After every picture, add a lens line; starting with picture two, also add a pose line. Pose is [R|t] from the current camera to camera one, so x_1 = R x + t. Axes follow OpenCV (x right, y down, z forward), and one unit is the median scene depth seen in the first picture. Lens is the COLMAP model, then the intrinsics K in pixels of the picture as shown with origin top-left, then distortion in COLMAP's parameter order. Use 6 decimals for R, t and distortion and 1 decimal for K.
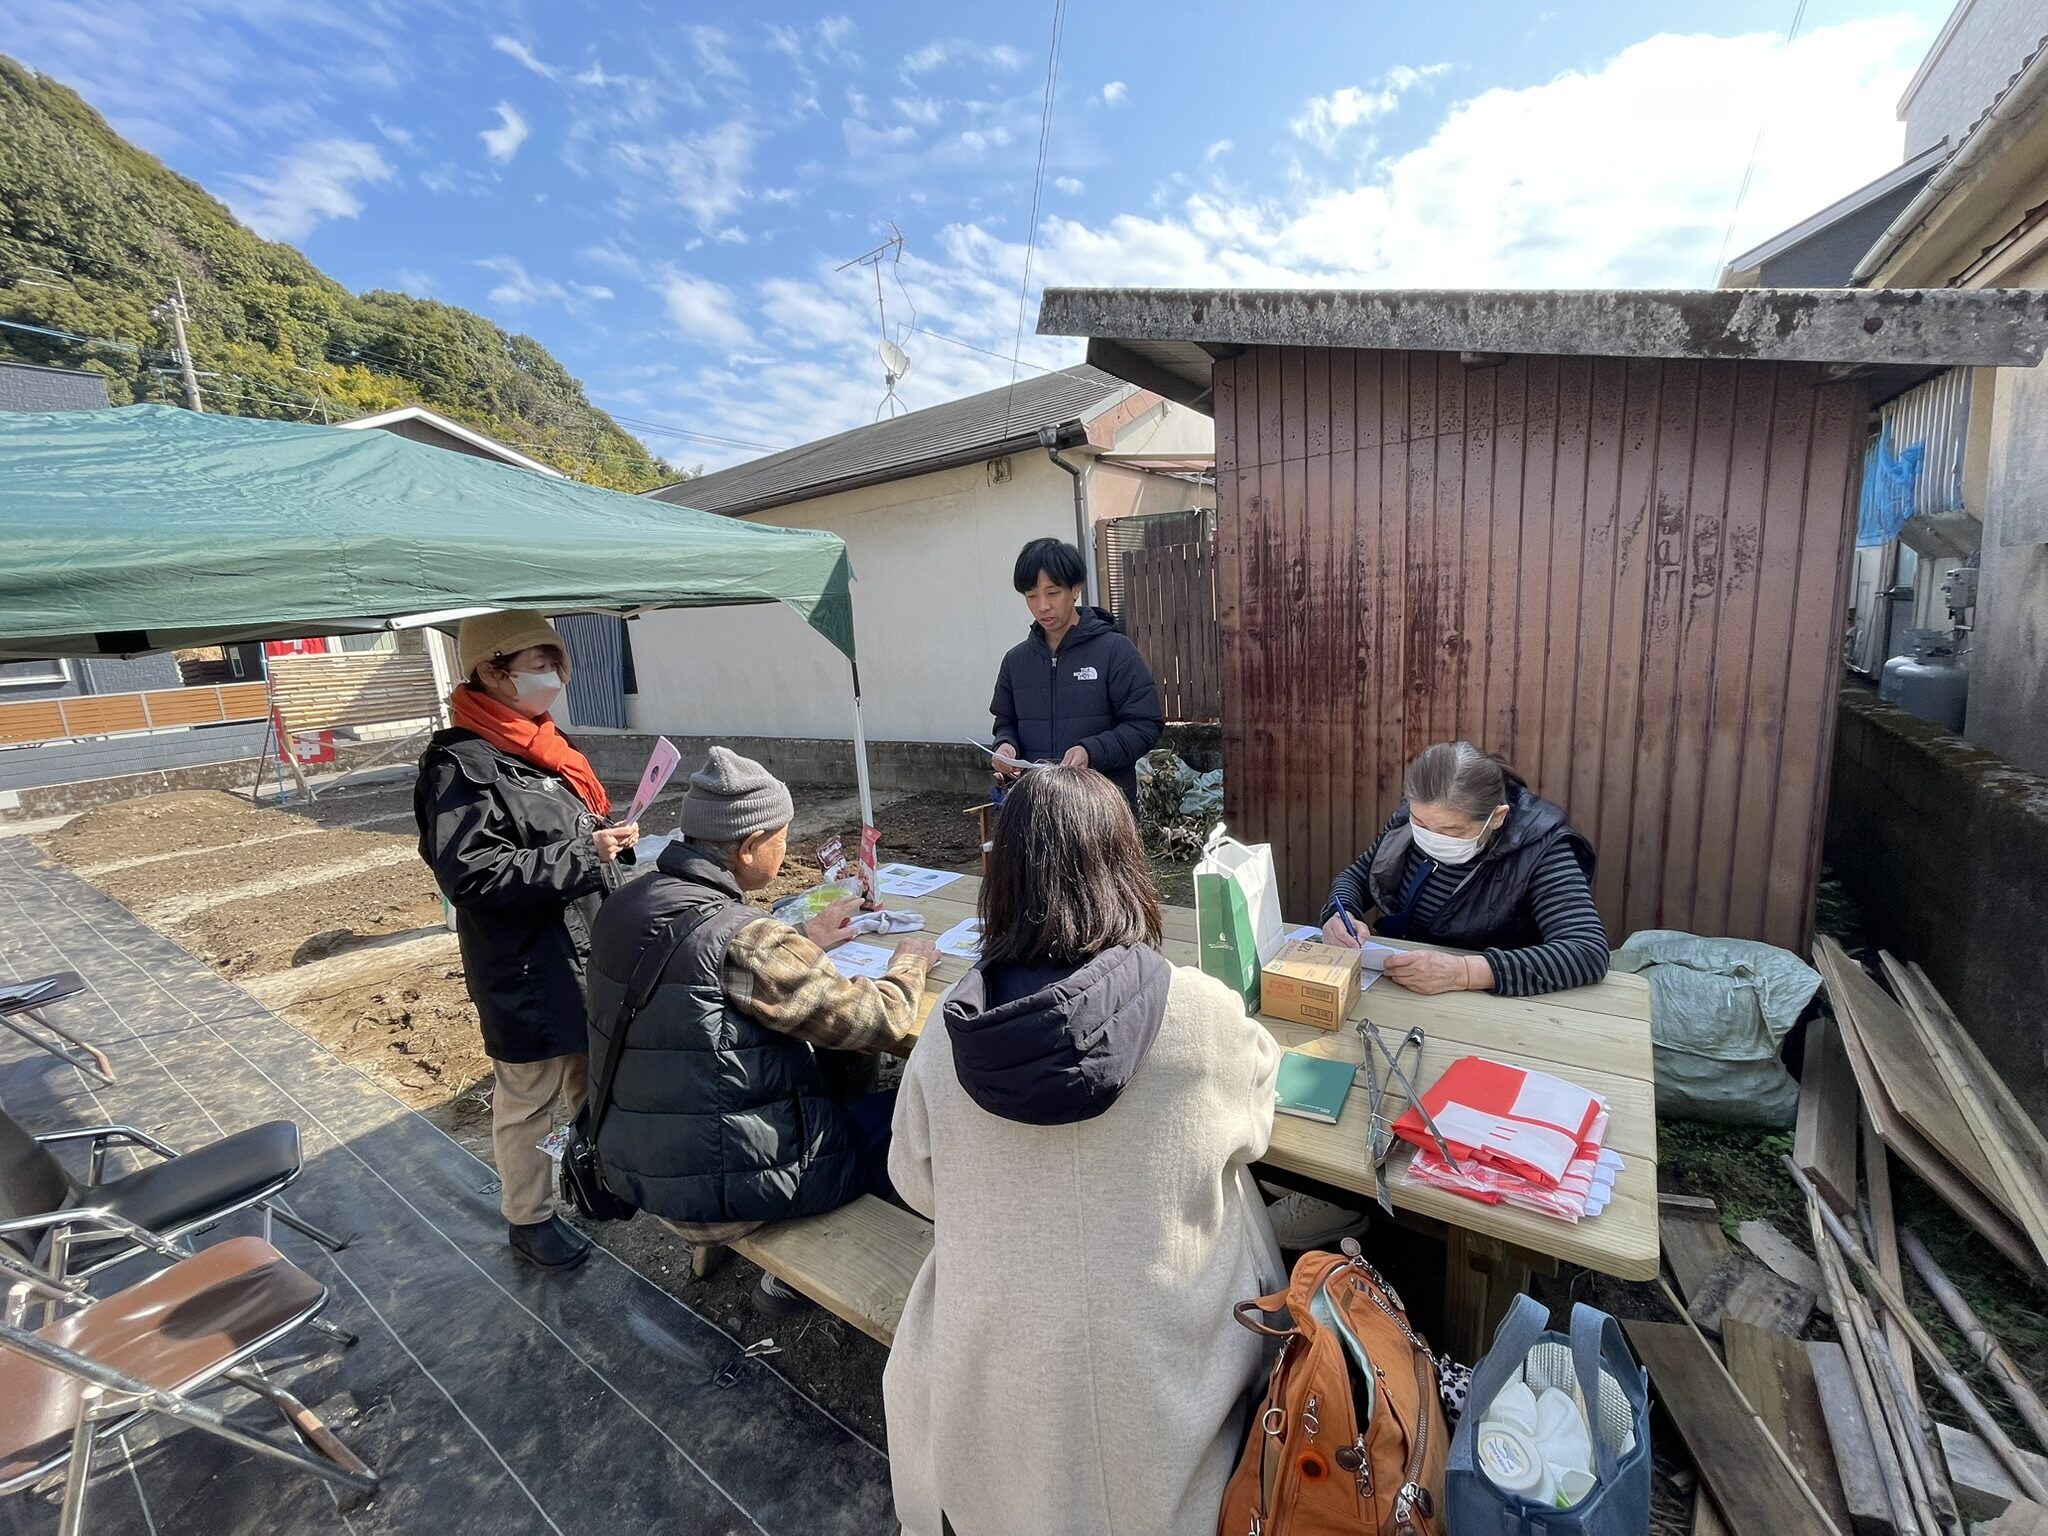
lens RADIAL K [[827.1, 0, 1012.0], [0, 827.1, 770.9], [0, 0, 1]] dist [0.002329, 0.000036]
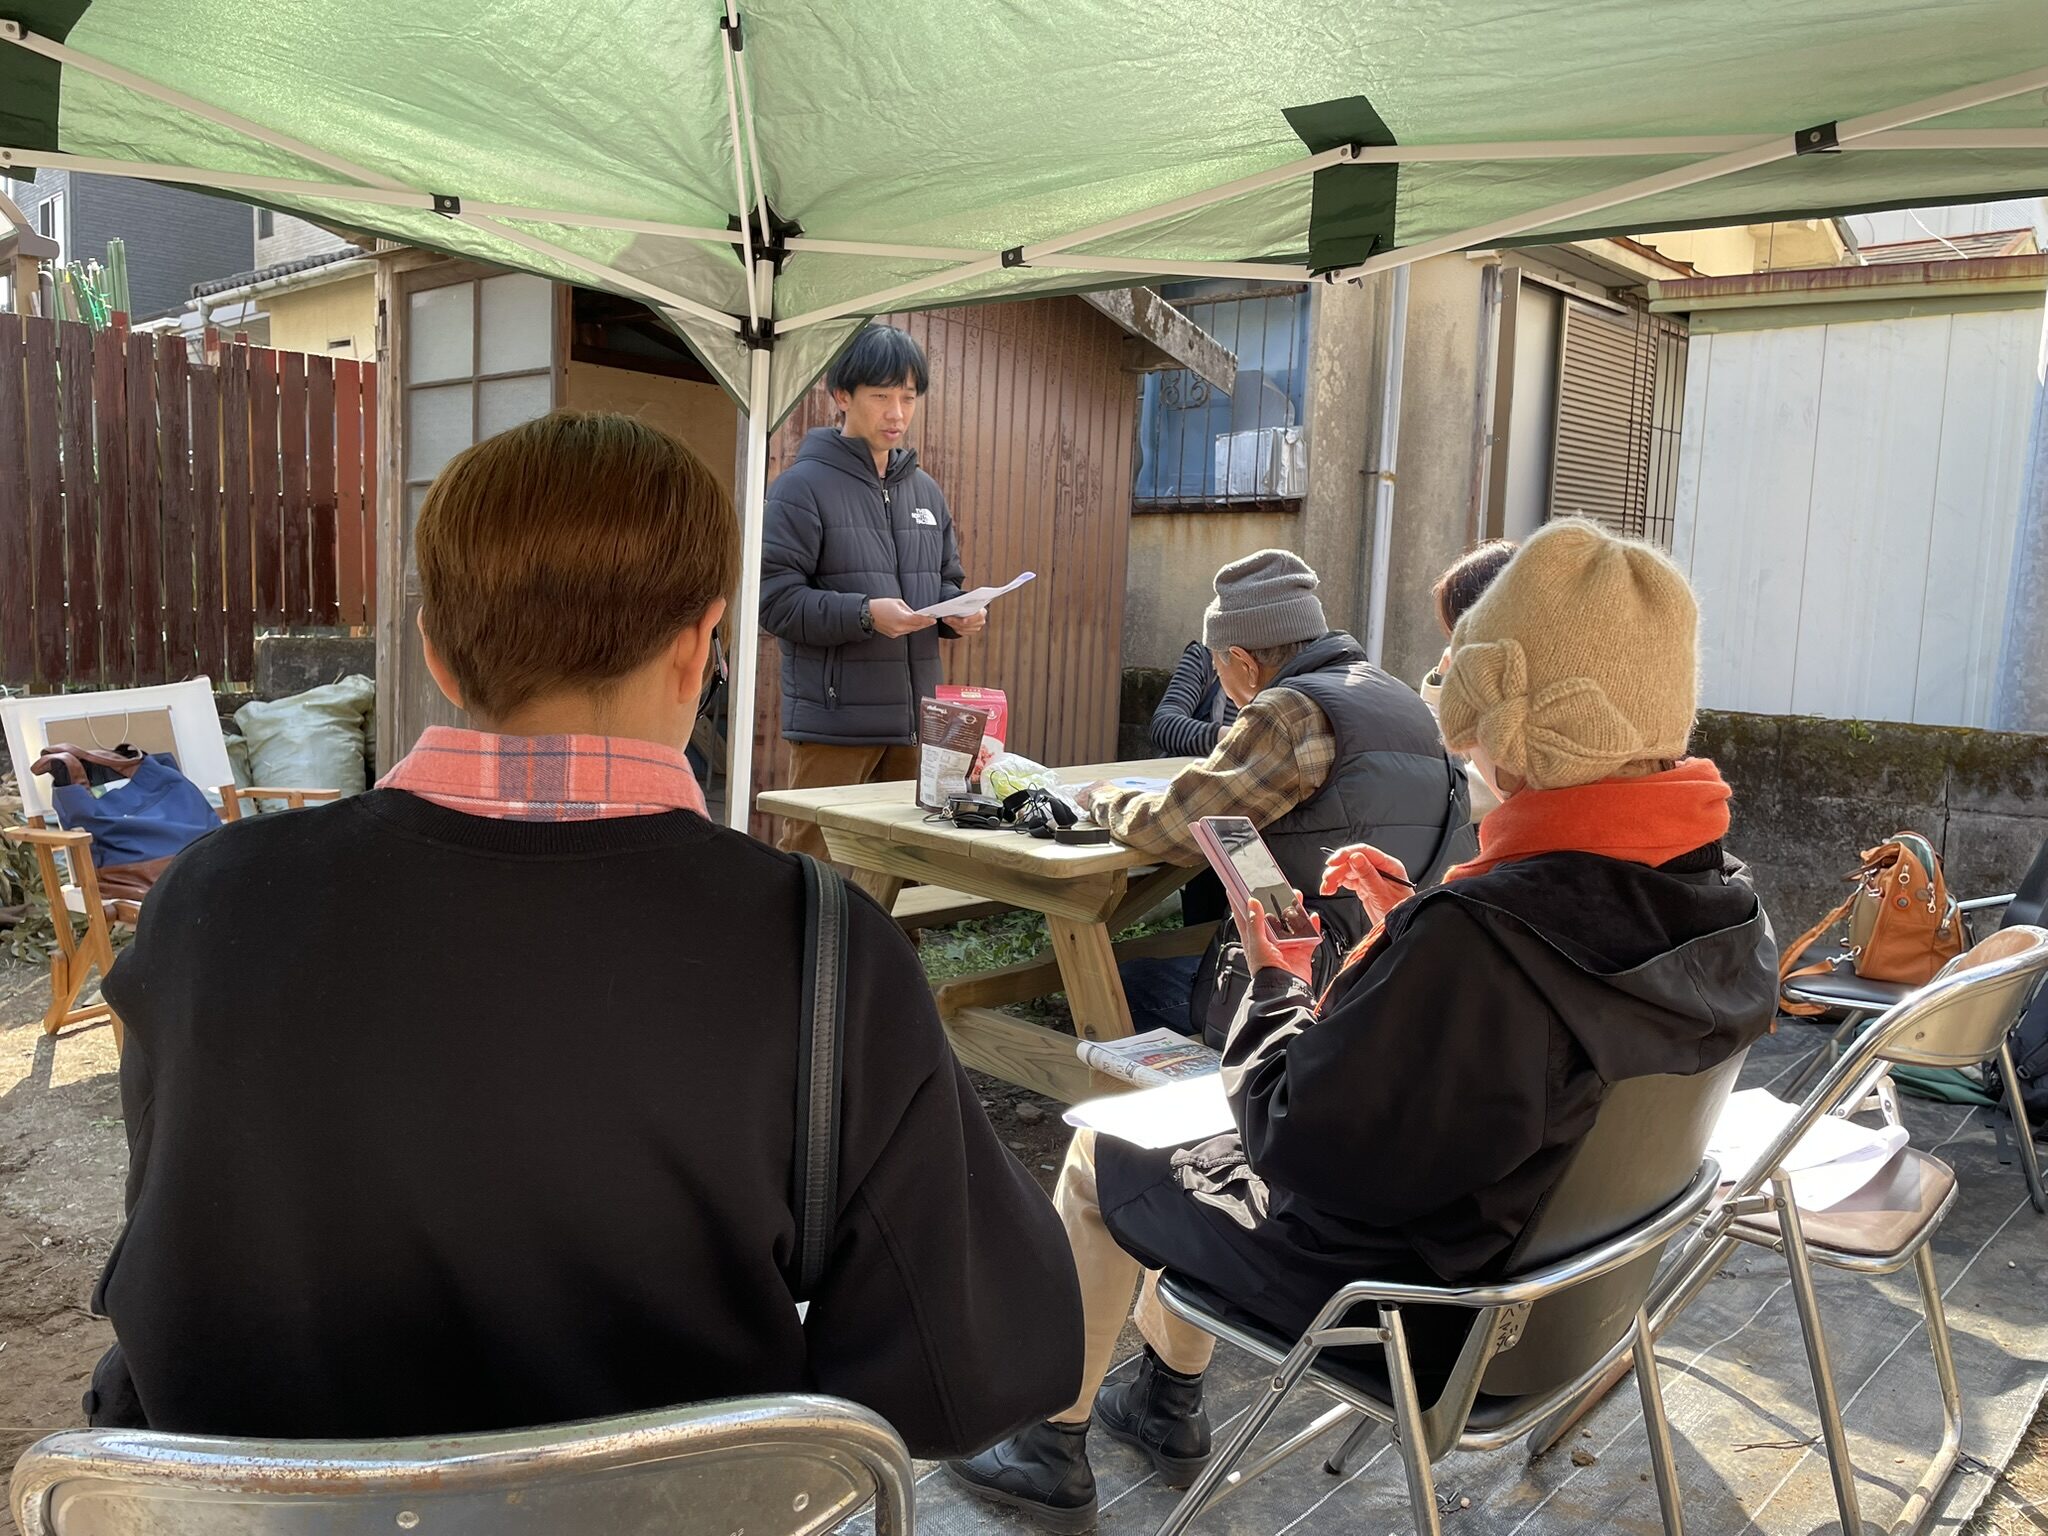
lens RADIAL K [[1560.6, 0, 1020.6], [0, 1560.6, 766.1], [0, 0, 1]] dist [0.050787, -0.008762]
pose [[0.126035, -0.032073, 0.991507, -1.384540], [0.123134, 0.992254, 0.016445, 0.103714], [-0.984354, 0.120016, 0.129008, 0.766131]]
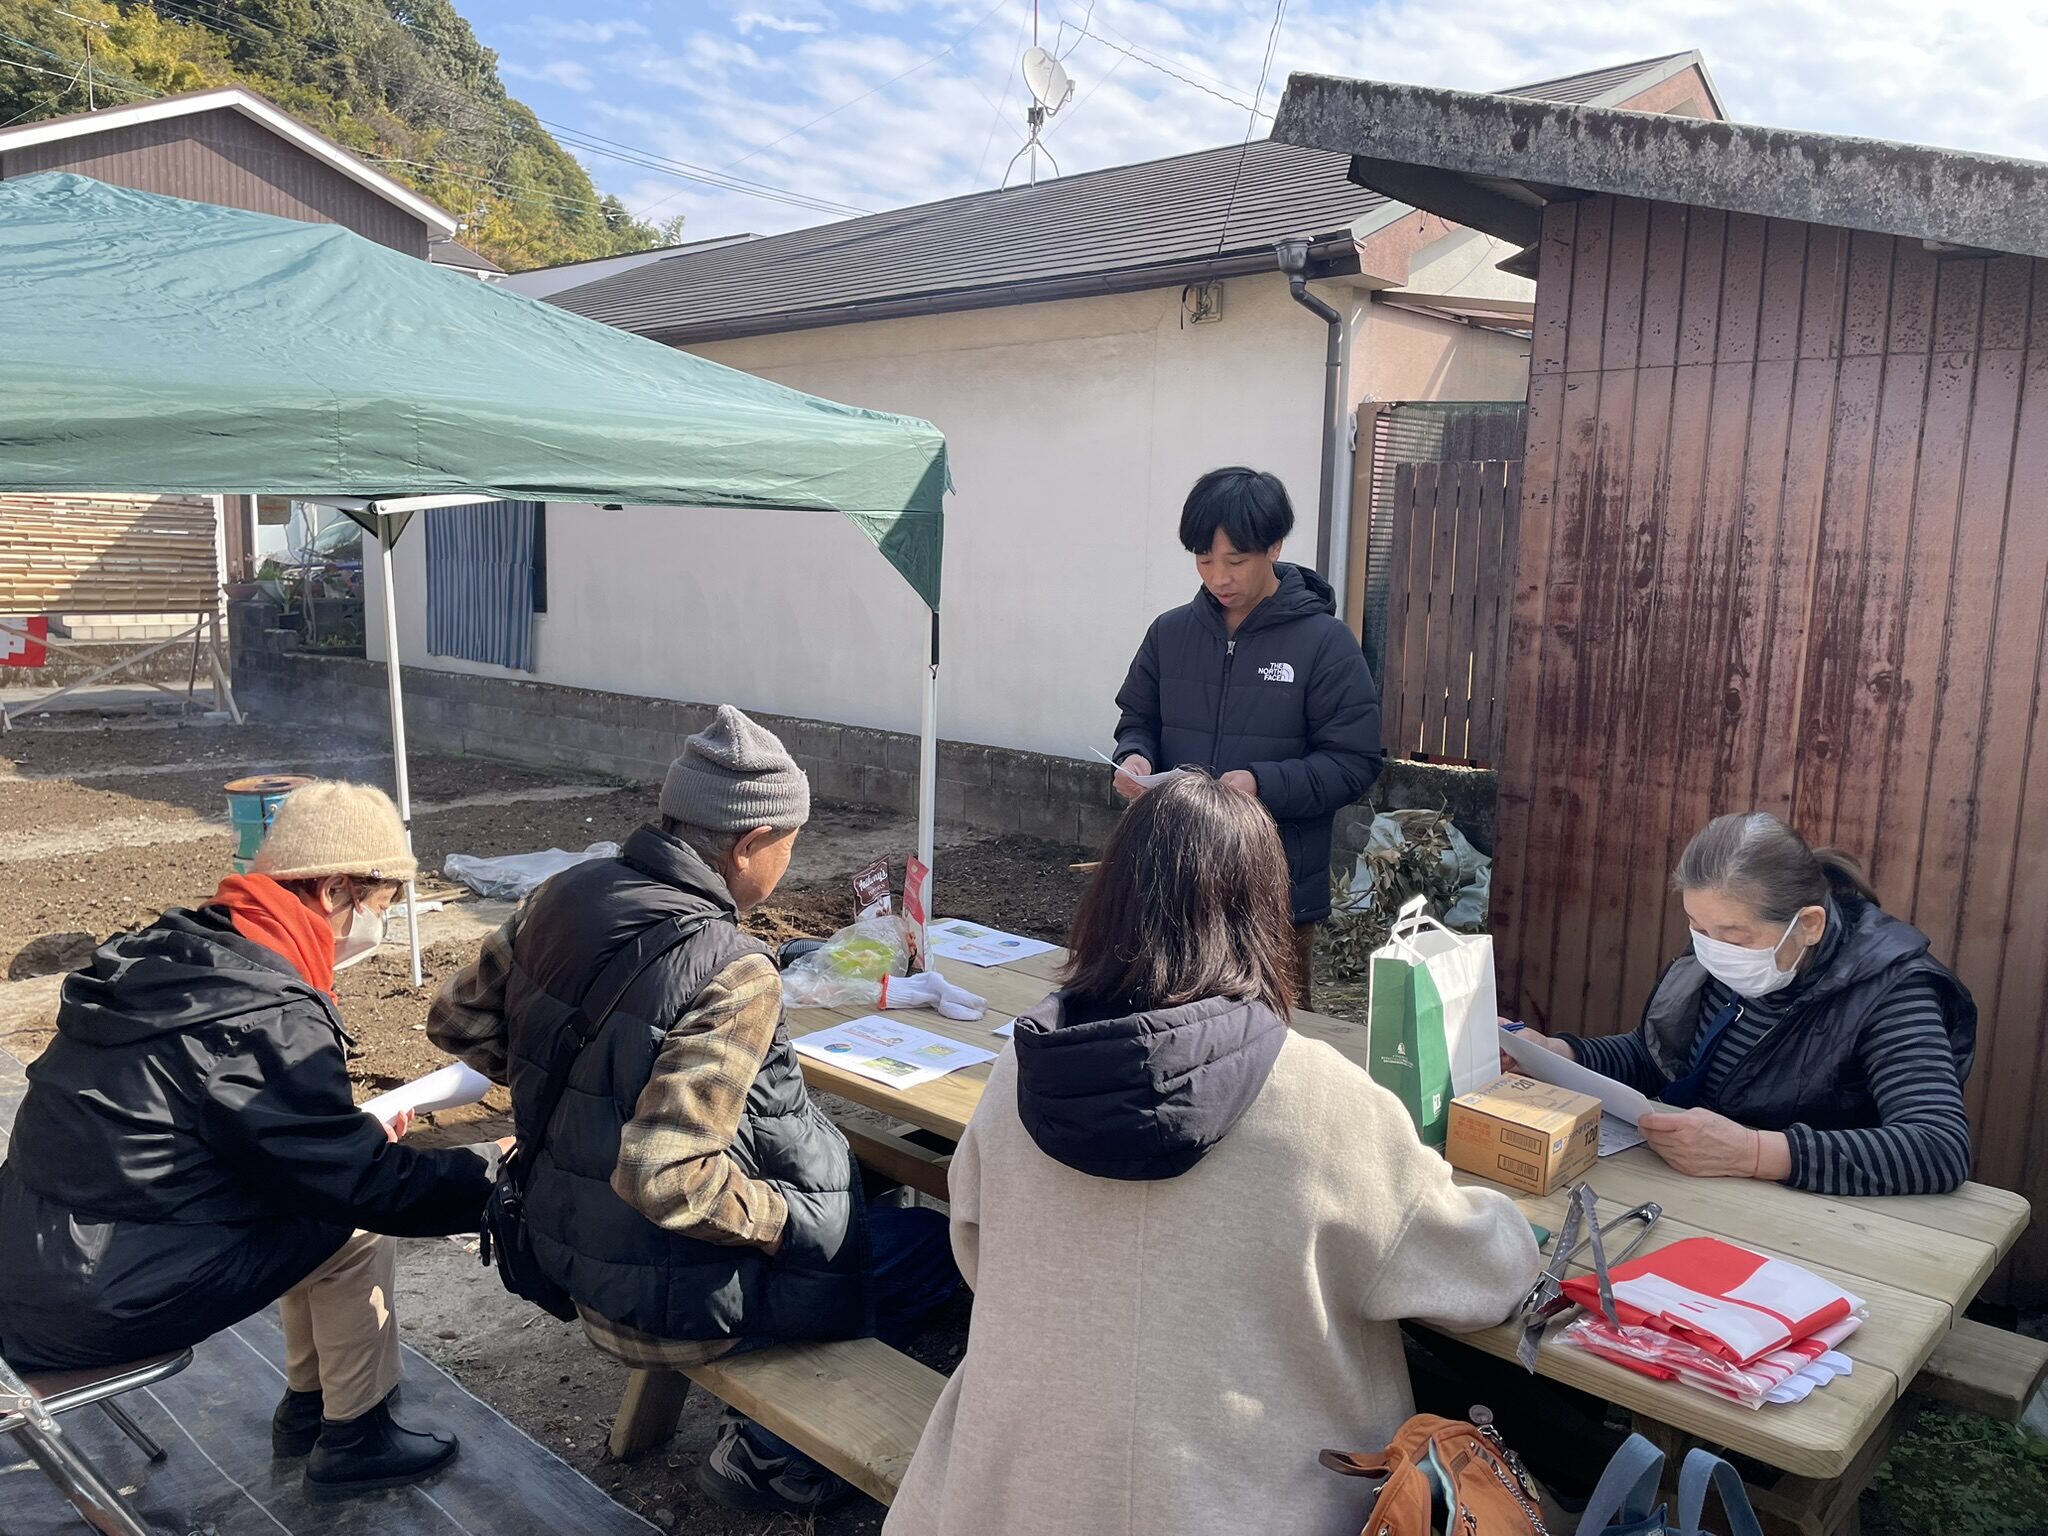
lens RADIAL K [[1560.6, 0, 1017.1], [0, 1560.6, 763.0], [0, 0, 1]] dist [0.050787, -0.008762]
pose [[0.987655, 0.117453, -0.103645, 0.021797], [-0.121217, 0.992149, -0.030780, 0.022334], [0.099216, 0.042963, 0.994138, -0.262516]]
